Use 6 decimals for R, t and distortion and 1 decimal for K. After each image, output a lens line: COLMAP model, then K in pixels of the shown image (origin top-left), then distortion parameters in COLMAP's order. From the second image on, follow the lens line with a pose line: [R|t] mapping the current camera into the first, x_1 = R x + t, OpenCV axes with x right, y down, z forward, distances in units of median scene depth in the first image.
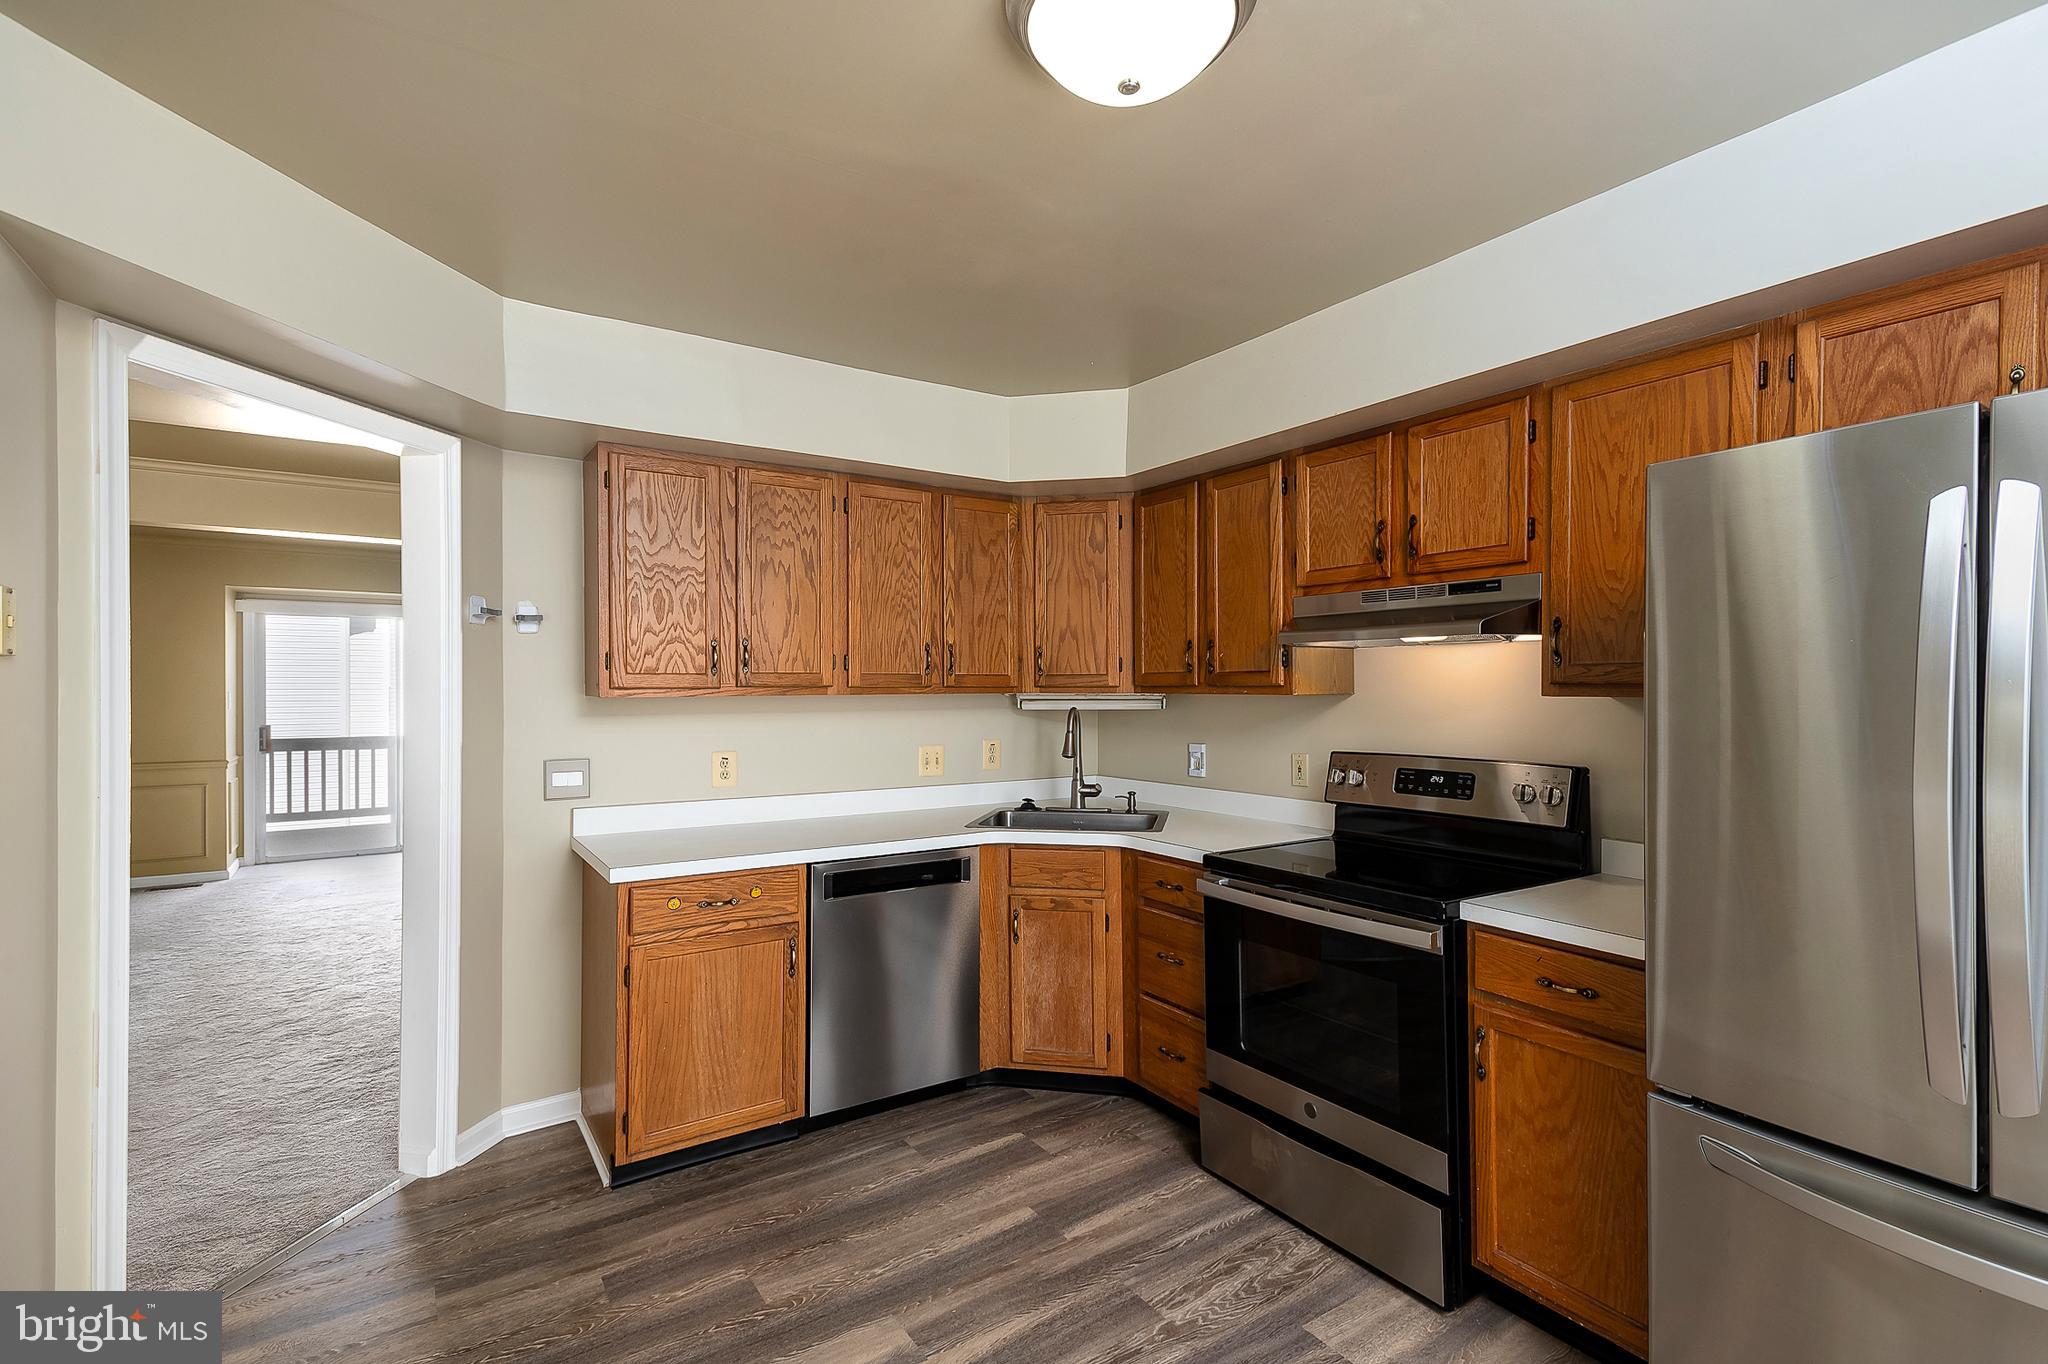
lens RADIAL K [[946.6, 0, 1018.6], [0, 946.6, 686.0], [0, 0, 1]] dist [0.002232, -0.000193]
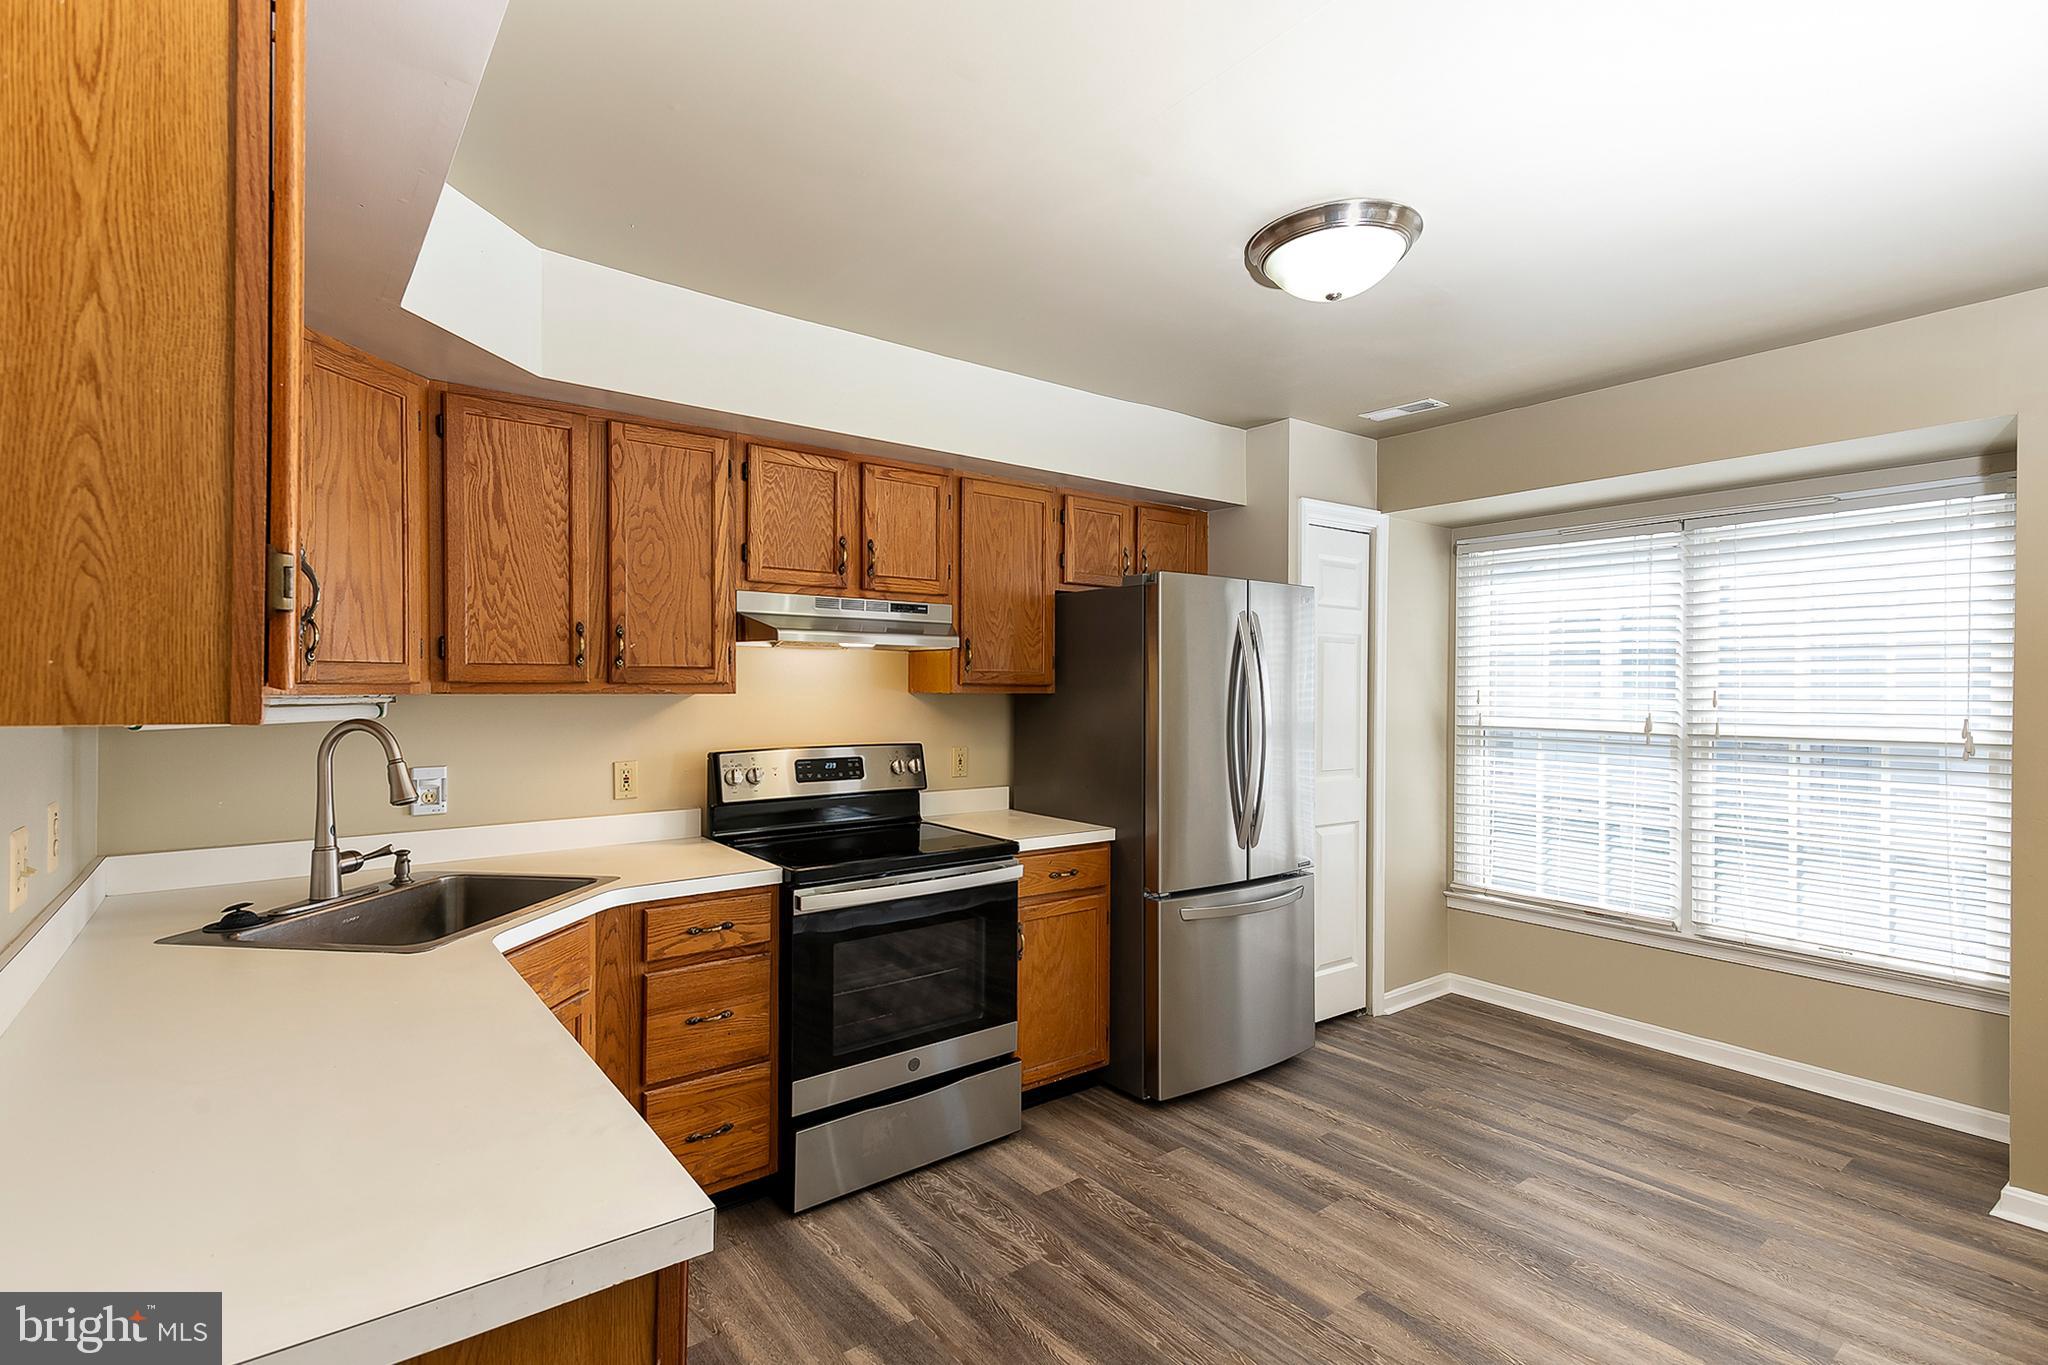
lens RADIAL K [[946.6, 0, 1018.6], [0, 946.6, 686.5], [0, 0, 1]] dist [0.002232, -0.000193]
pose [[-0.080137, 0.000587, 0.996784, -0.802835], [-0.004497, 0.999989, -0.000950, 0.002076], [-0.996774, -0.004559, -0.080134, 0.950867]]
